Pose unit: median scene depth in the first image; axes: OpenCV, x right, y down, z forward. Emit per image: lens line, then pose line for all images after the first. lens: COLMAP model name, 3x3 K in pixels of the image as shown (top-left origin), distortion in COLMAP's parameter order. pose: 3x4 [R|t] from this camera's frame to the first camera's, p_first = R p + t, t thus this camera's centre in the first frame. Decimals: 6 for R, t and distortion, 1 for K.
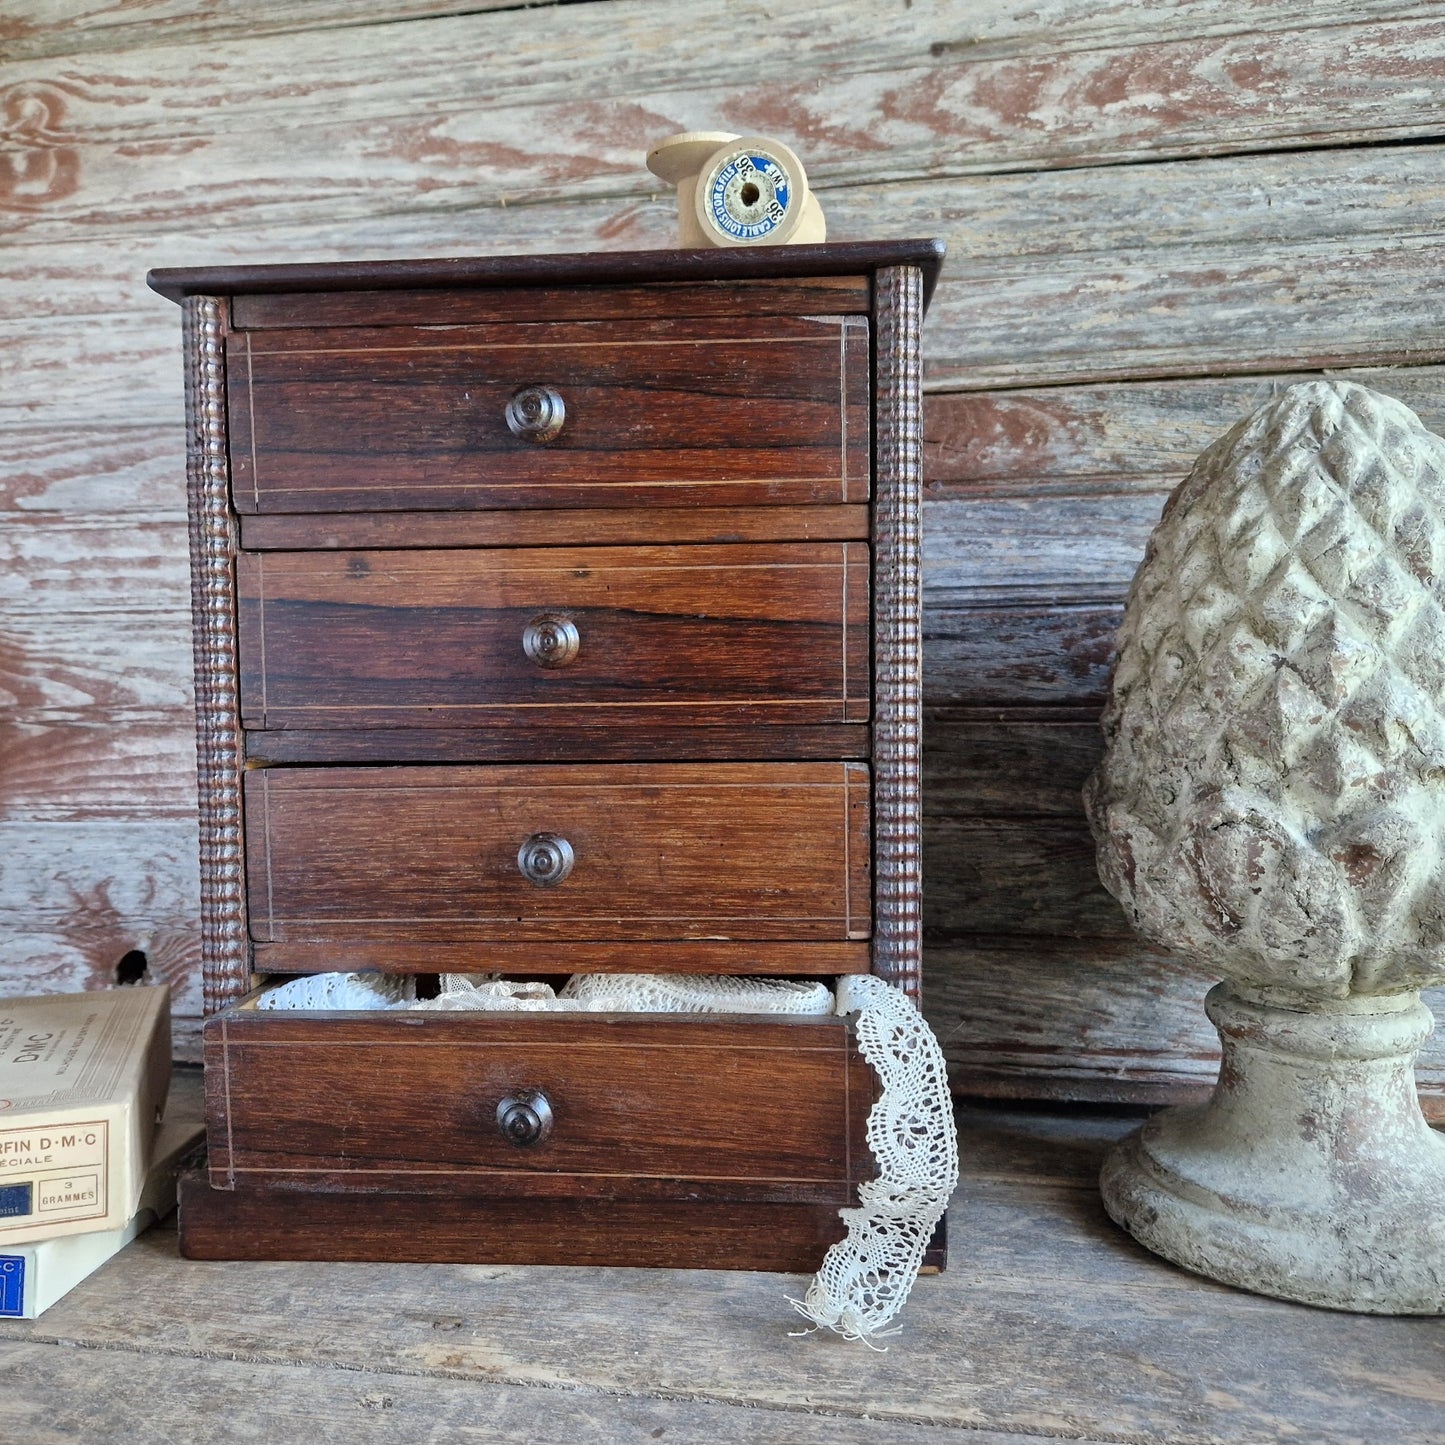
lens RADIAL K [[1297.9, 0, 717.3], [0, 1297.9, 729.0], [0, 0, 1]] dist [0.051434, -0.052404]
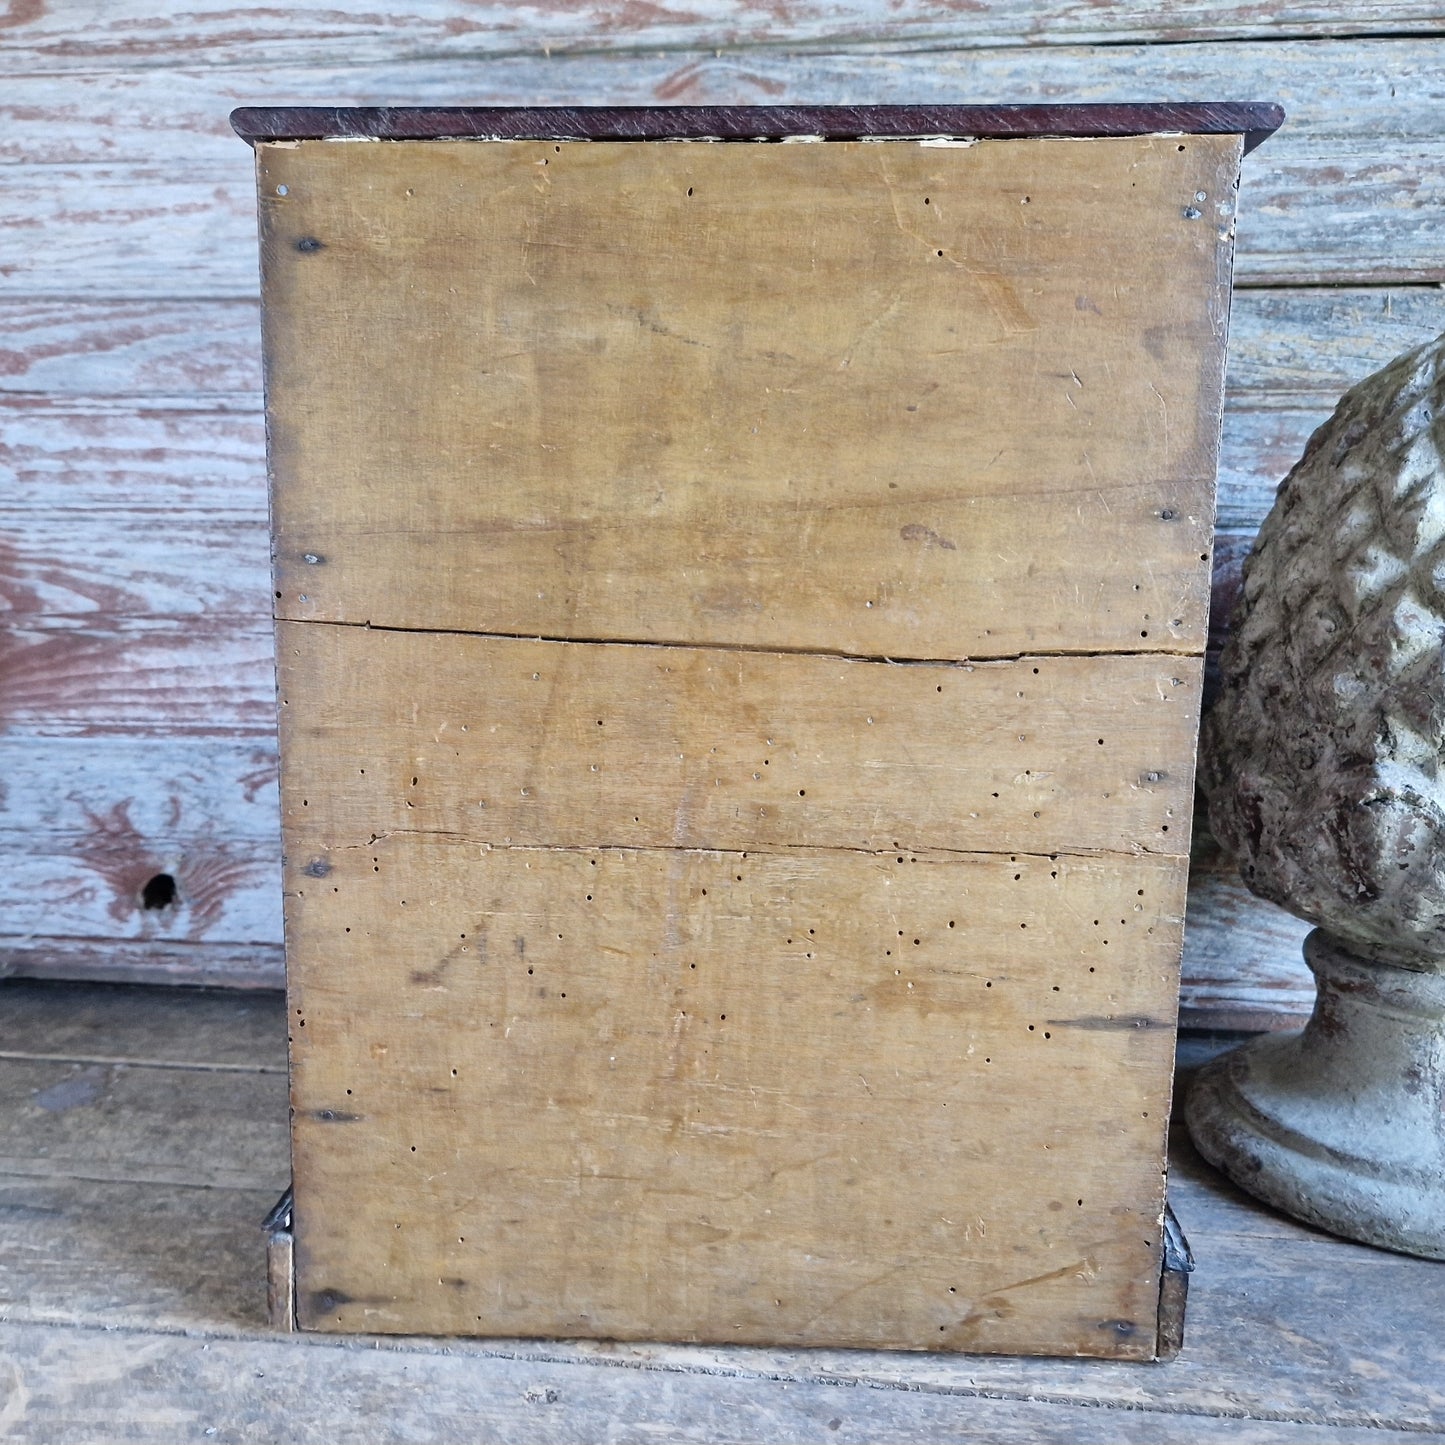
lens RADIAL K [[1305.8, 0, 716.6], [0, 1305.8, 730.3], [0, 0, 1]] dist [0.049164, -0.052292]
pose [[0.997331, 0.001365, 0.072998, -0.131259], [-0.011286, 0.990691, 0.135659, -0.078904], [-0.072133, -0.136120, 0.988063, 0.050342]]
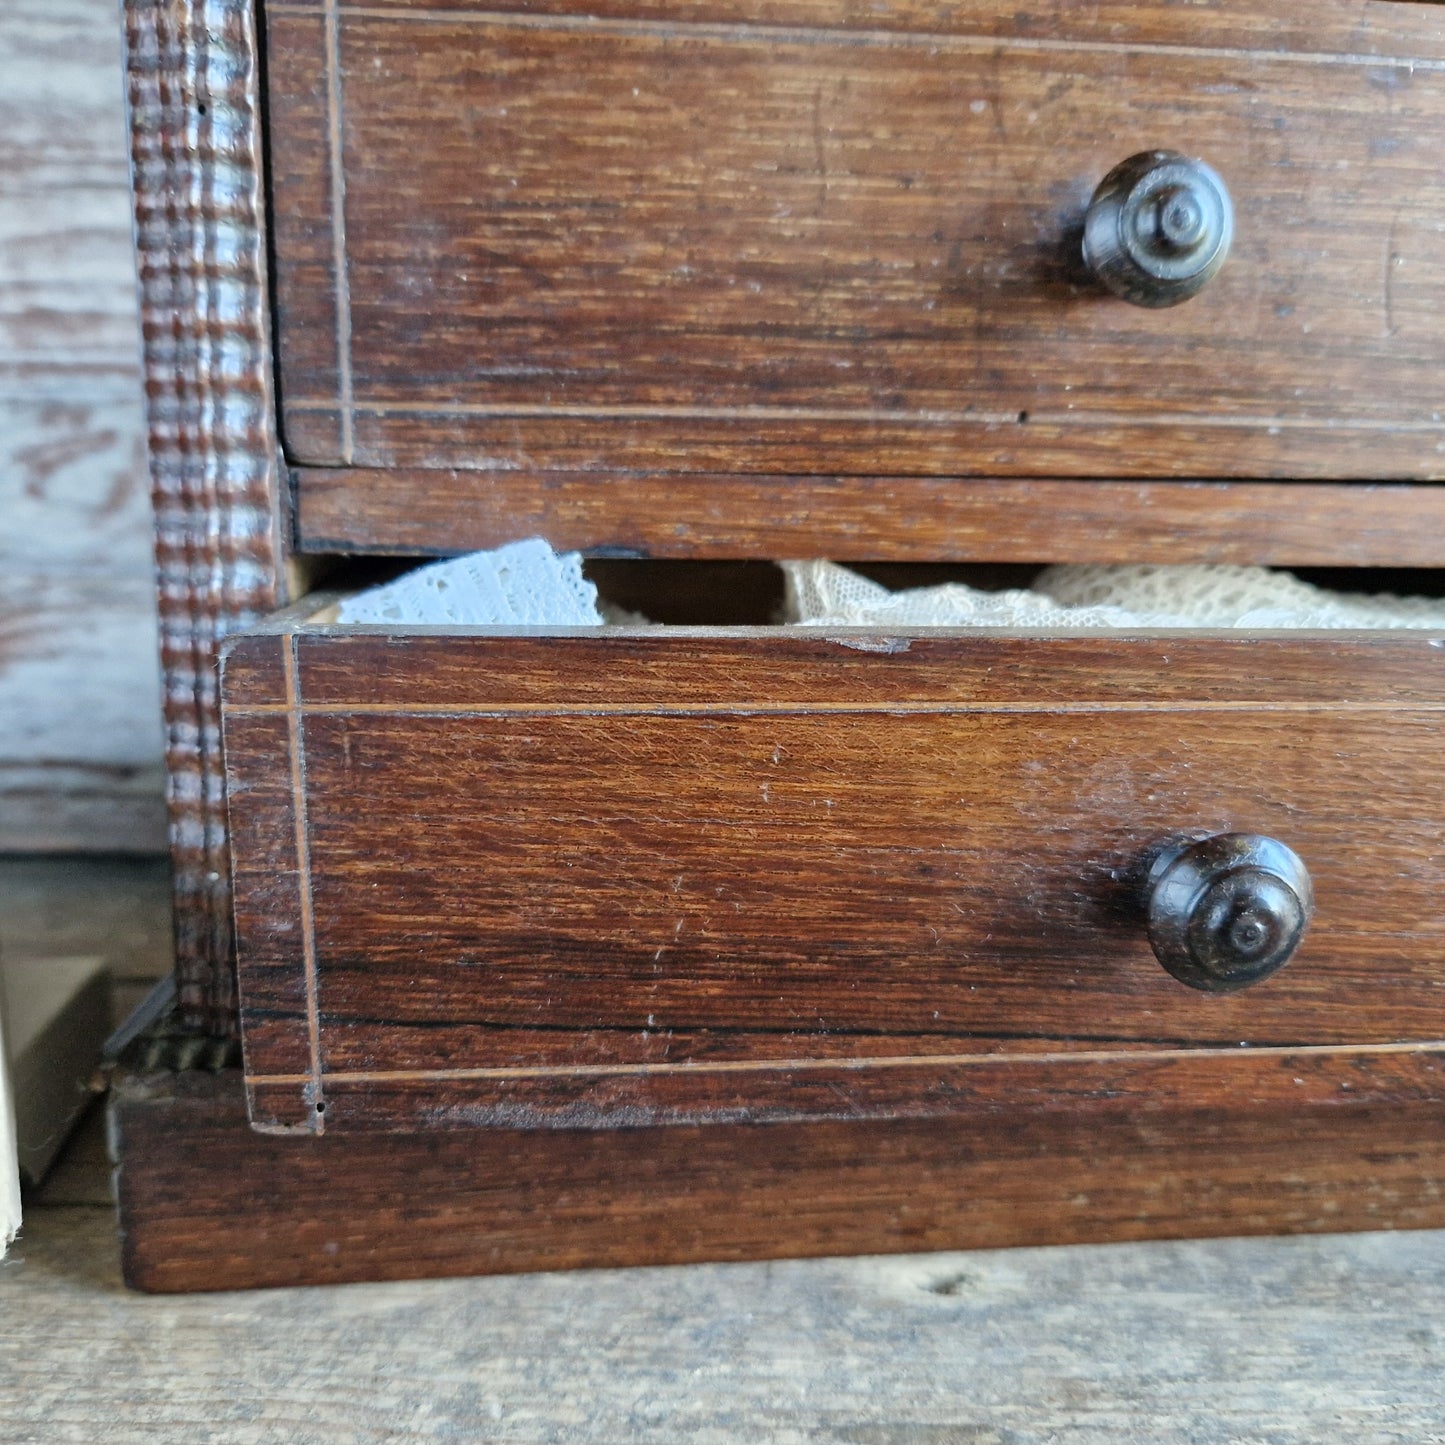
lens RADIAL K [[1360.3, 0, 726.6], [0, 1360.3, 739.7], [0, 0, 1]] dist [0.011025, -0.035261]
pose [[0.982795, -0.007518, 0.184545, -0.248327], [-0.019304, 0.989518, 0.143115, 0.146526], [-0.183686, -0.144215, 0.972348, 0.485673]]
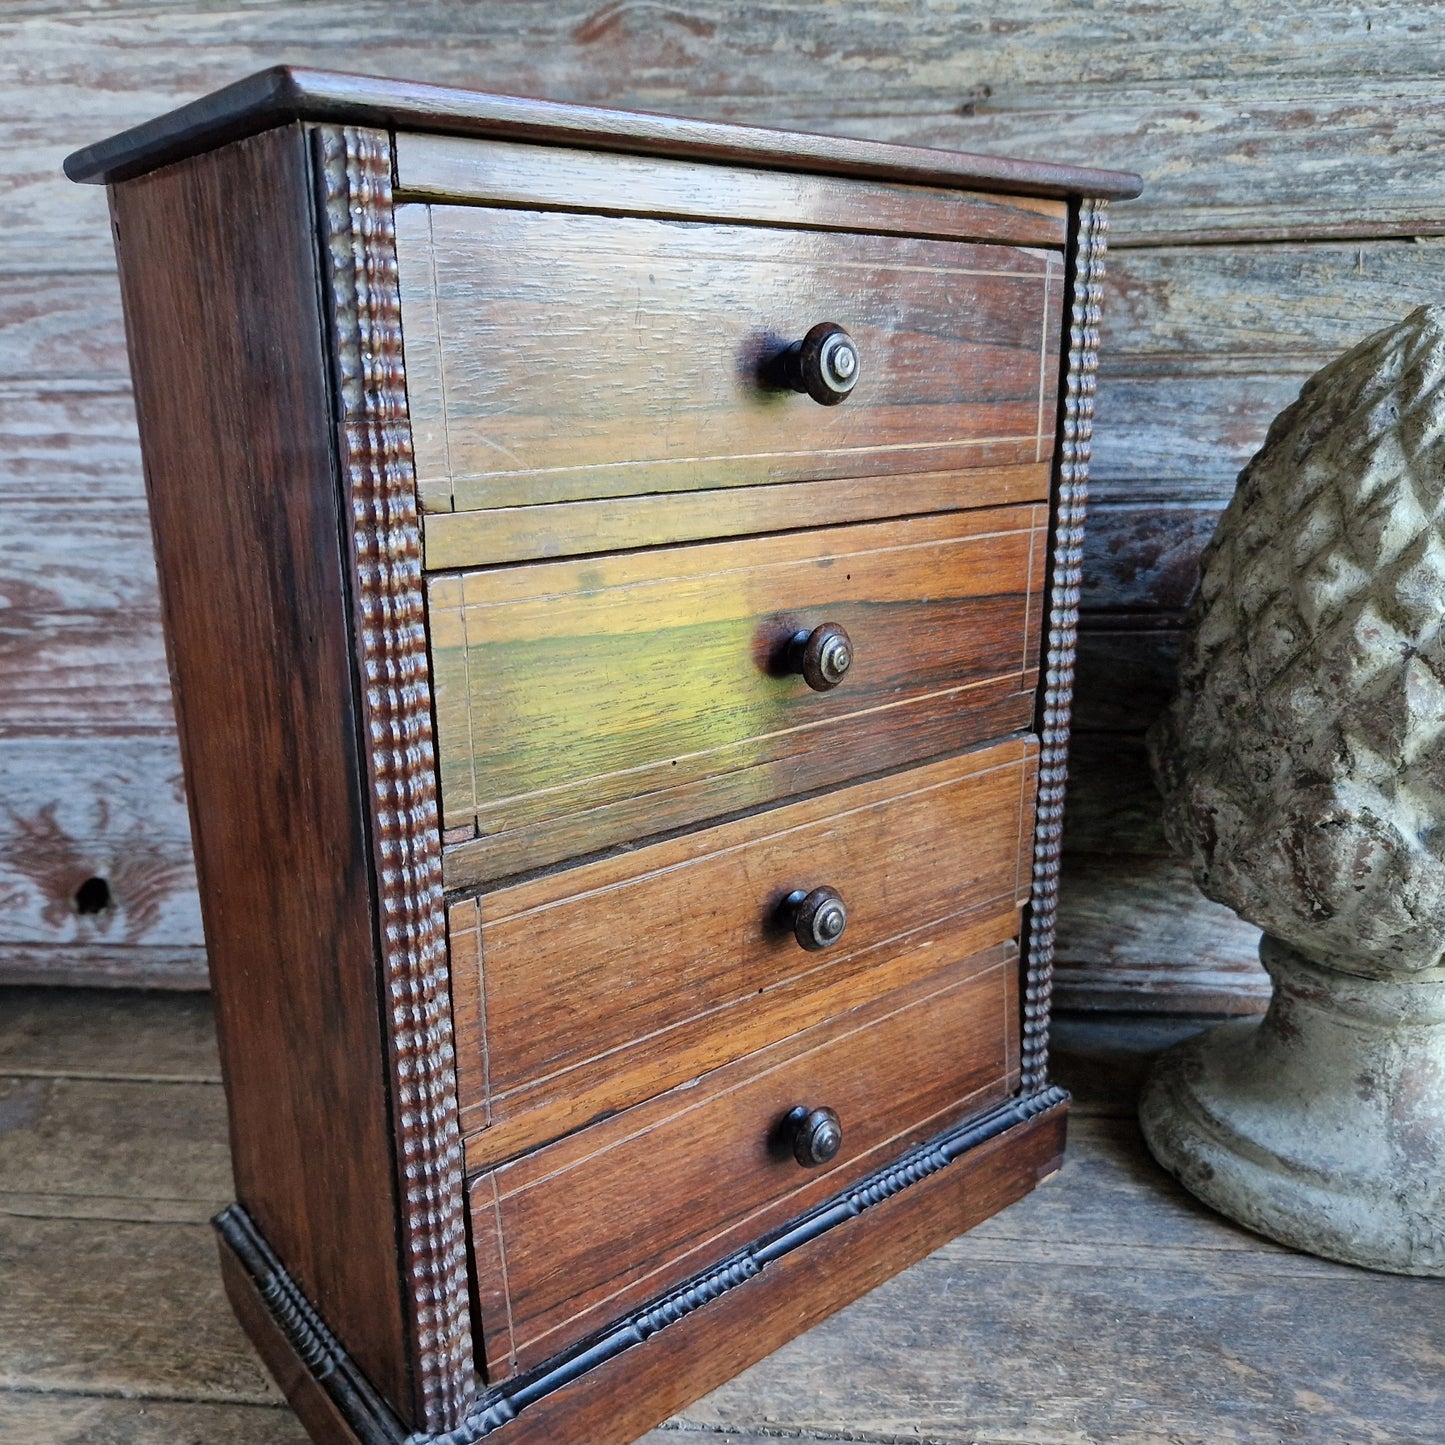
lens RADIAL K [[1312.7, 0, 706.7], [0, 1312.7, 737.0], [0, 0, 1]] dist [0.036060, -0.034490]
pose [[0.996224, -0.028651, 0.081957, -0.102422], [0.009824, 0.975118, 0.221468, -0.149674], [-0.086263, -0.219826, 0.971718, 0.094033]]
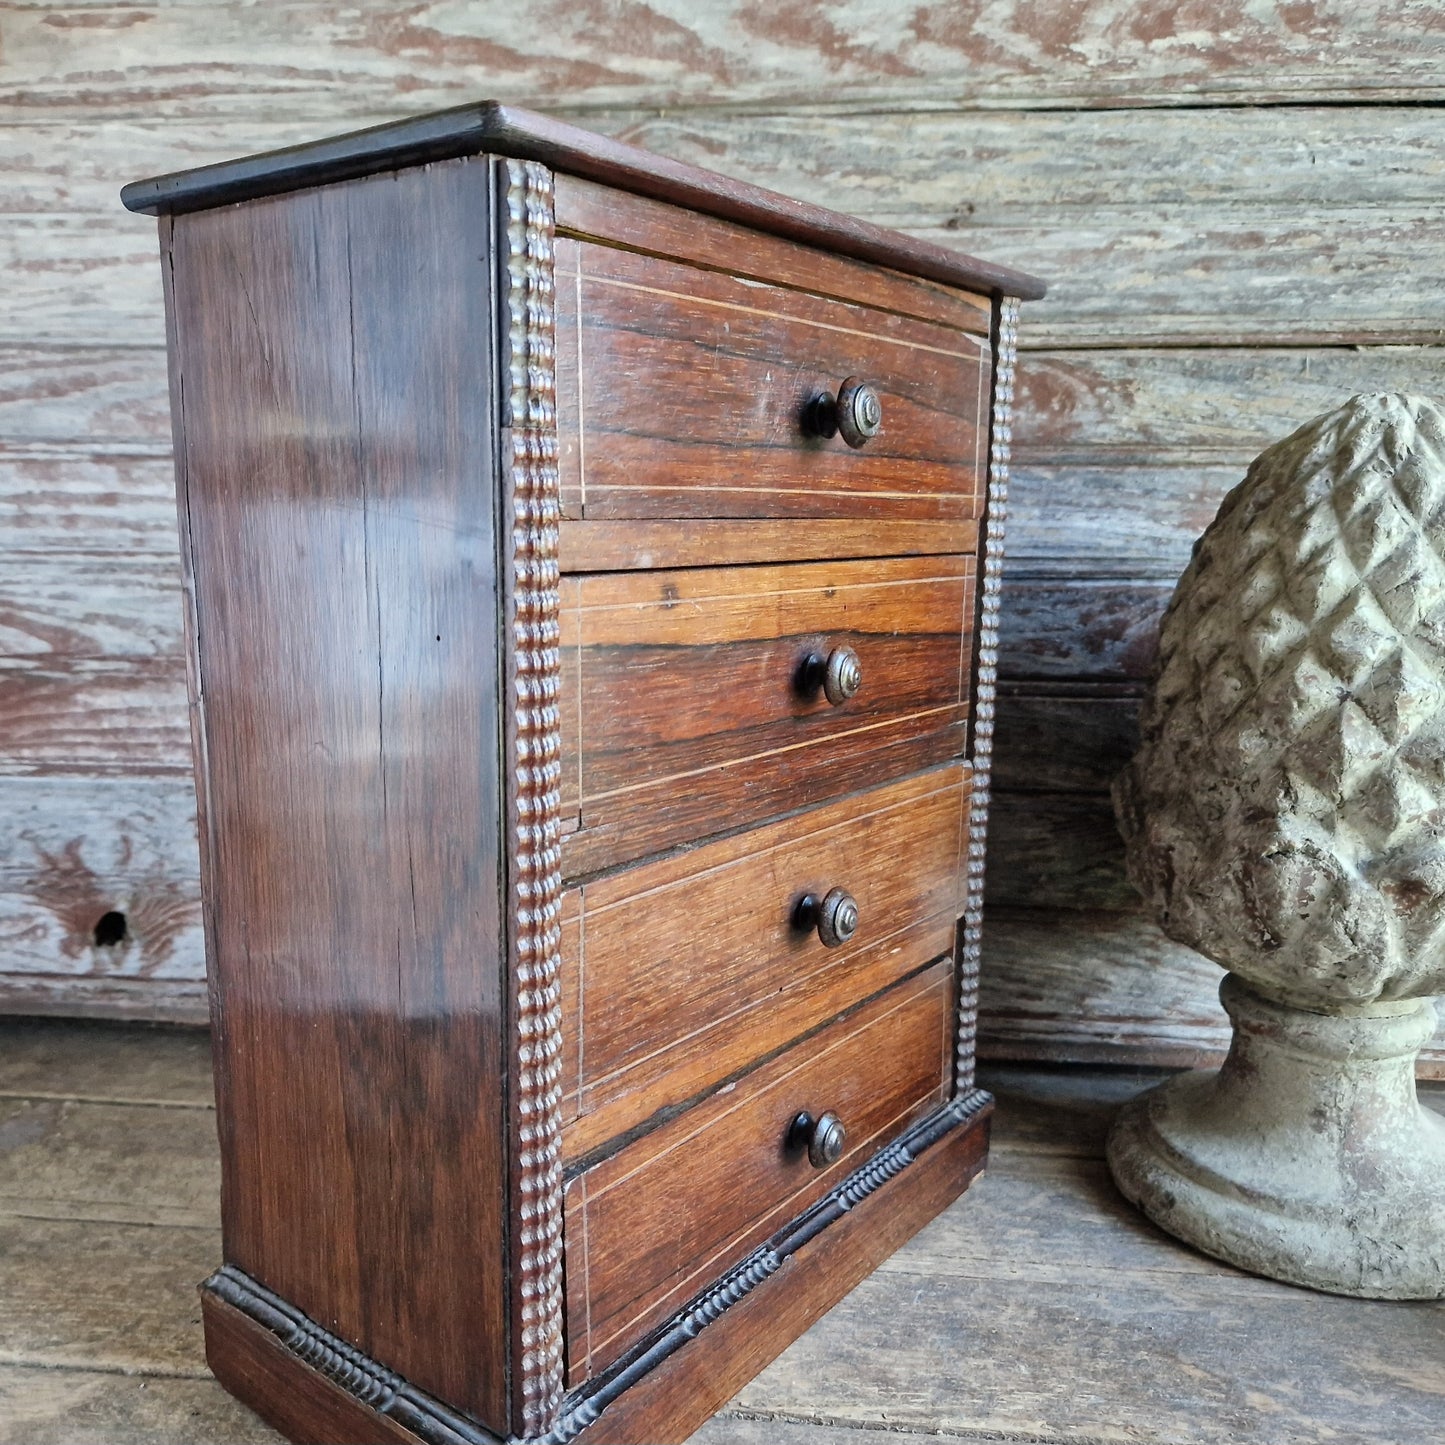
lens RADIAL K [[1303.2, 0, 711.2], [0, 1303.2, 745.7], [0, 0, 1]] dist [0.046525, -0.048914]
pose [[0.996141, 0.005018, 0.087624, -0.105866], [-0.016848, 0.990729, 0.134807, -0.103983], [-0.086135, -0.135763, 0.986990, 0.028671]]
